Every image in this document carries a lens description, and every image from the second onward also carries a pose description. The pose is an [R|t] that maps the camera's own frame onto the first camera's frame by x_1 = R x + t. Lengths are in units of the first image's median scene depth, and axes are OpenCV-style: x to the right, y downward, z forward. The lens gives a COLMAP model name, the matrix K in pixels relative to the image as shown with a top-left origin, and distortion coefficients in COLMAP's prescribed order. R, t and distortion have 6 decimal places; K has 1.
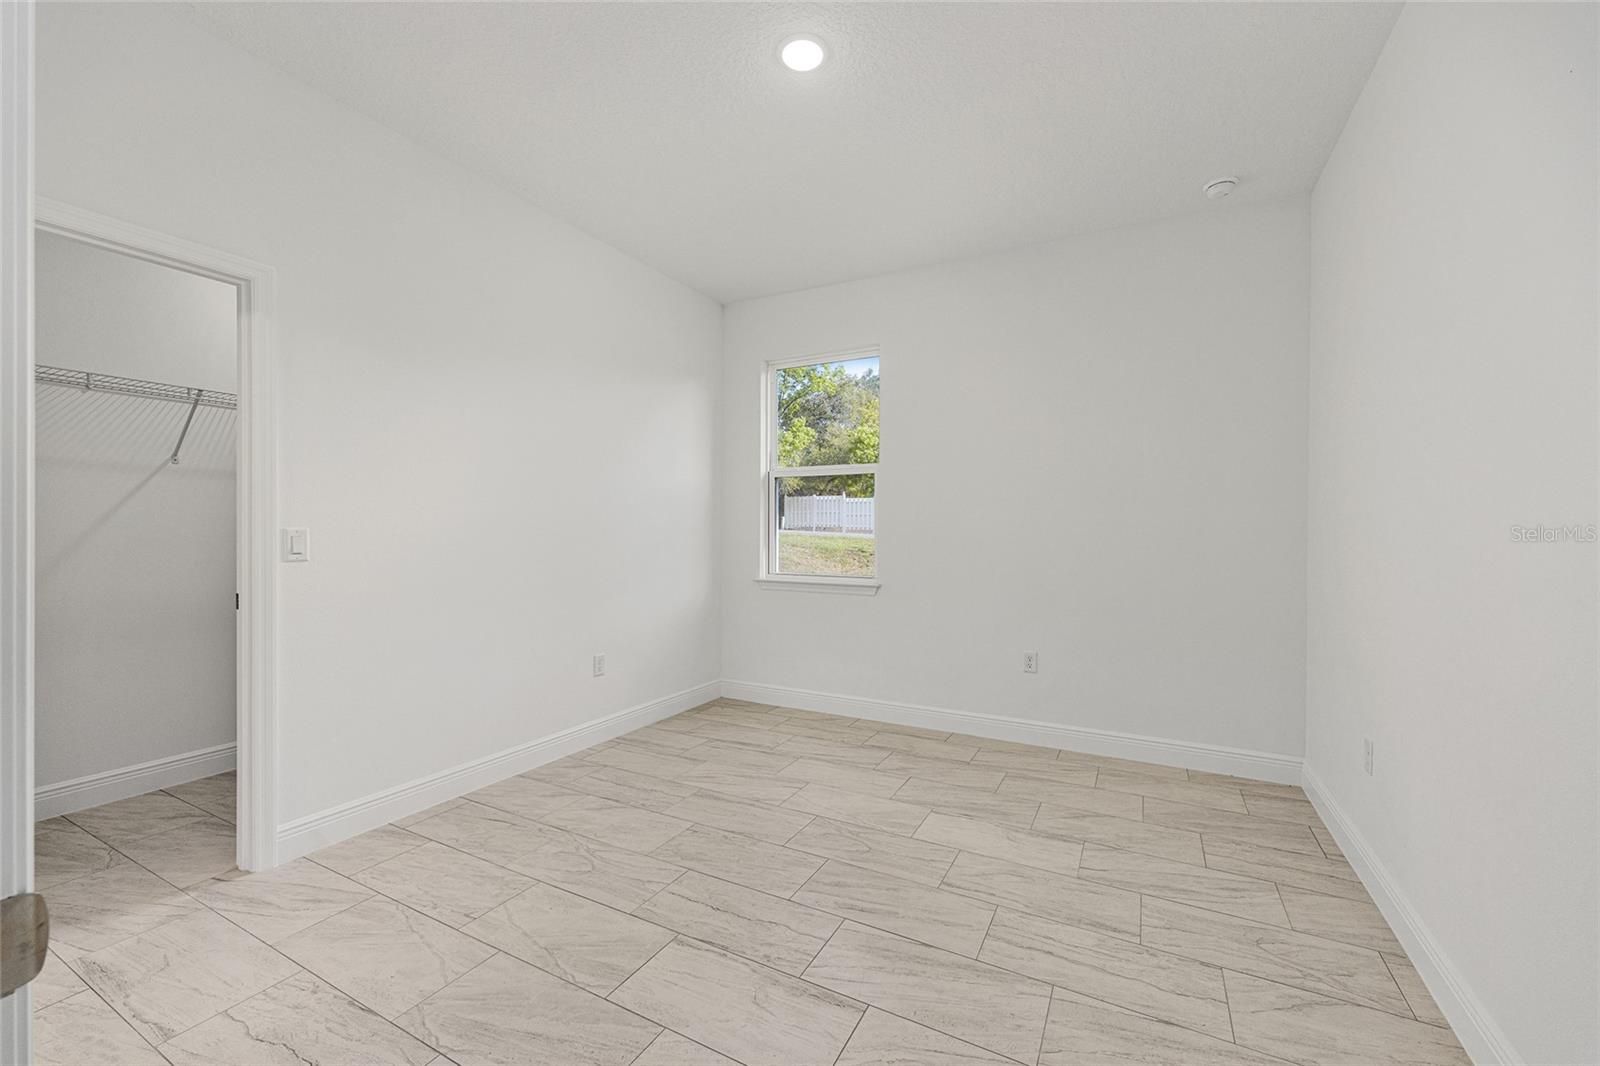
lens RADIAL K [[641.8, 0, 805.1], [0, 641.8, 534.0], [0, 0, 1]] dist [-0.001695, 0.001590]
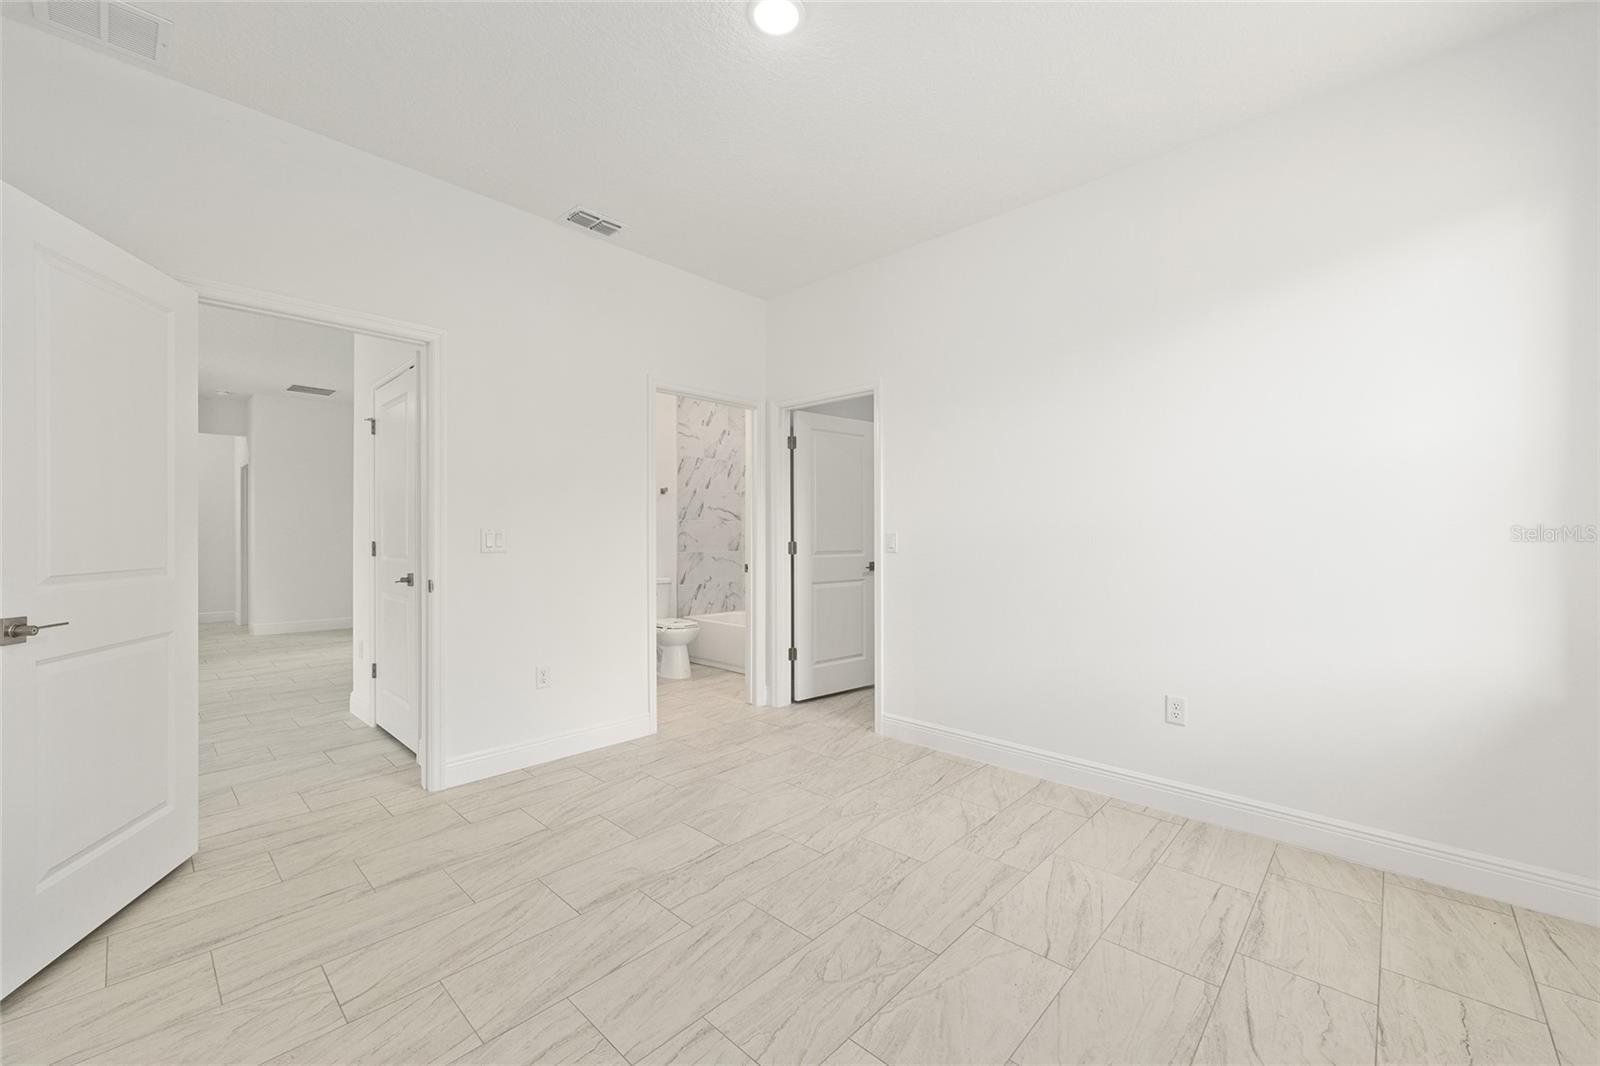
lens RADIAL K [[641.8, 0, 797.0], [0, 641.8, 517.8], [0, 0, 1]] dist [-0.001695, 0.001590]
pose [[-0.266708, -0.030441, -0.963297, 0.839373], [-0.006904, 0.999536, -0.029675, 0.005219], [0.963753, -0.001264, -0.266794, 1.213040]]
